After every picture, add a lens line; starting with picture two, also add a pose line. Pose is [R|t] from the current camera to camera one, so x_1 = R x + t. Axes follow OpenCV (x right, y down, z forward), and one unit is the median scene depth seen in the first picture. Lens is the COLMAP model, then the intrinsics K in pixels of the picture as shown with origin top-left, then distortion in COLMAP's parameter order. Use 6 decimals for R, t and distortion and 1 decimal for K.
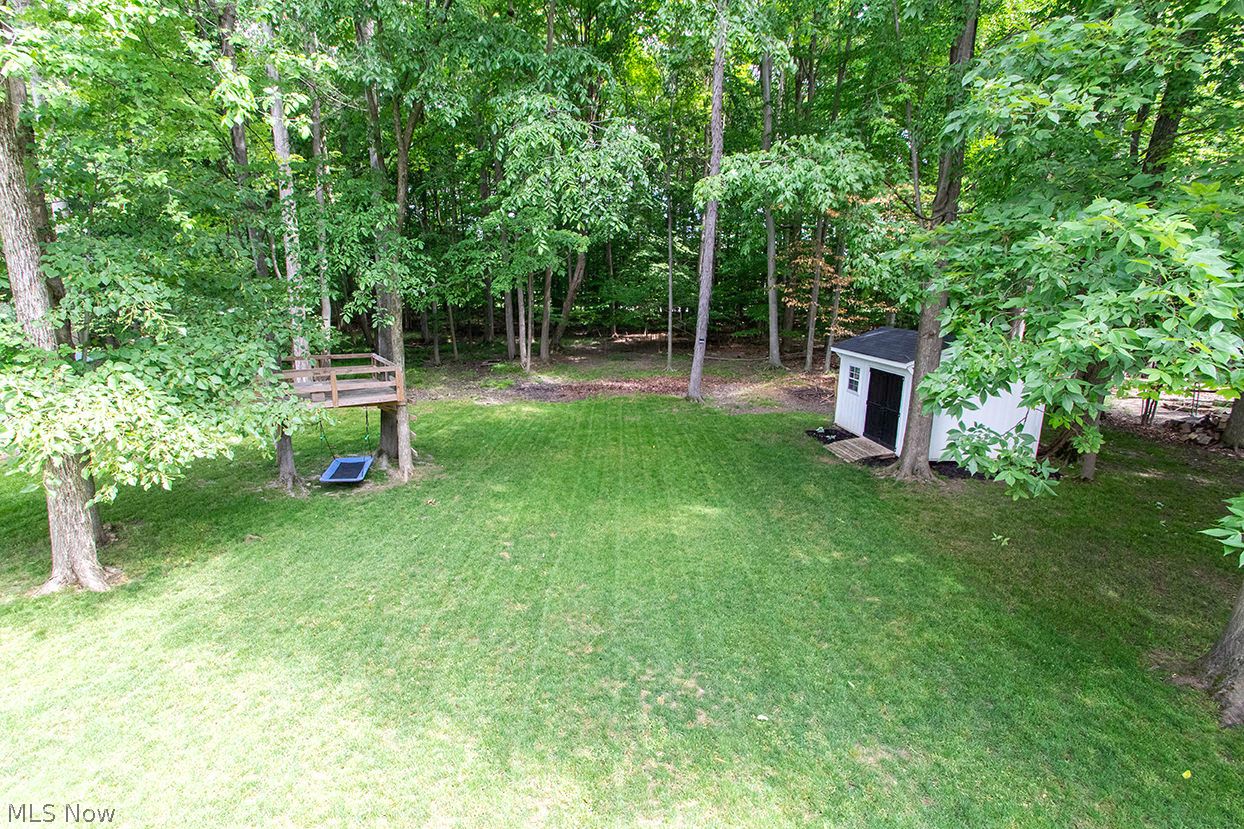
lens RADIAL K [[563.6, 0, 612.2], [0, 563.6, 412.1], [0, 0, 1]] dist [0.001197, 0.000067]
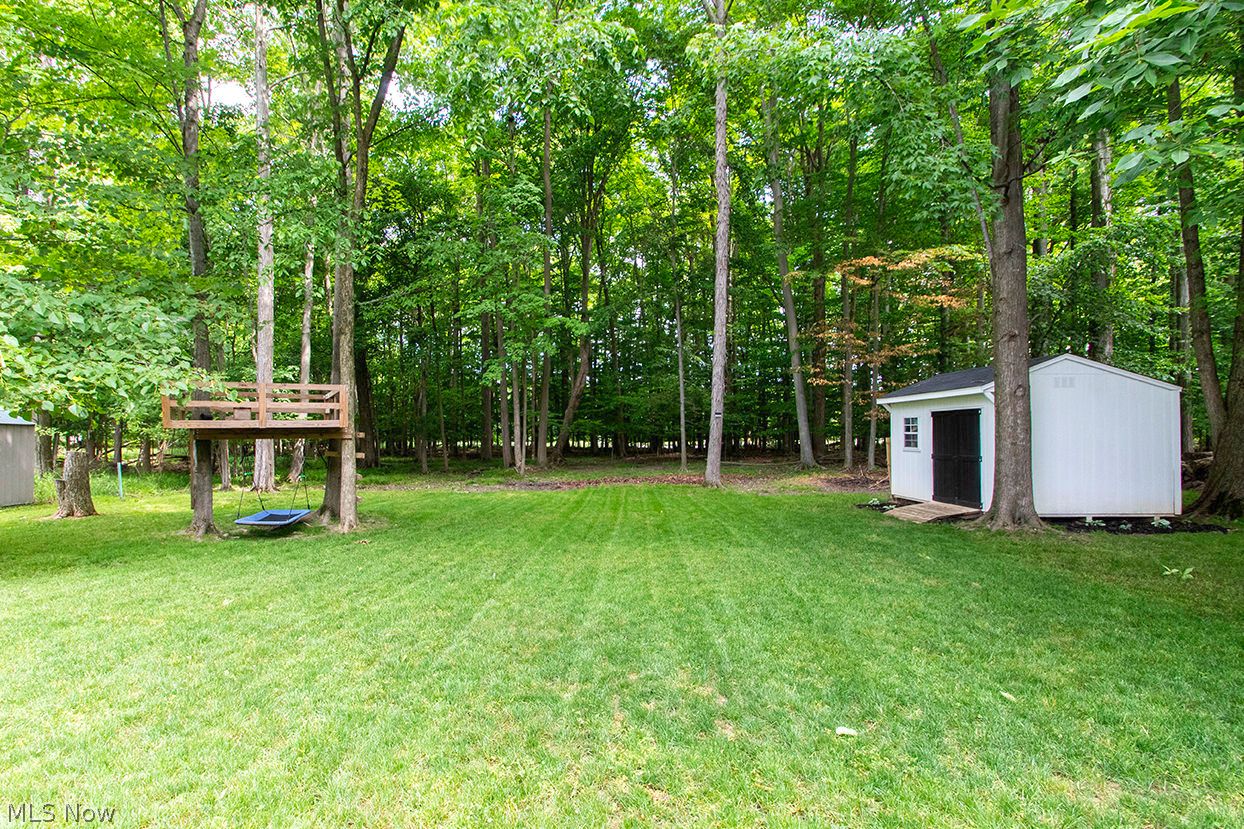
lens RADIAL K [[602.7, 0, 579.0], [0, 602.7, 433.8], [0, 0, 1]] dist [0.002007, 0.000284]
pose [[0.996819, -0.019990, -0.077148, 0.025628], [0.002460, 0.975288, -0.220922, 0.141459], [0.079658, 0.220029, 0.972235, 0.137697]]
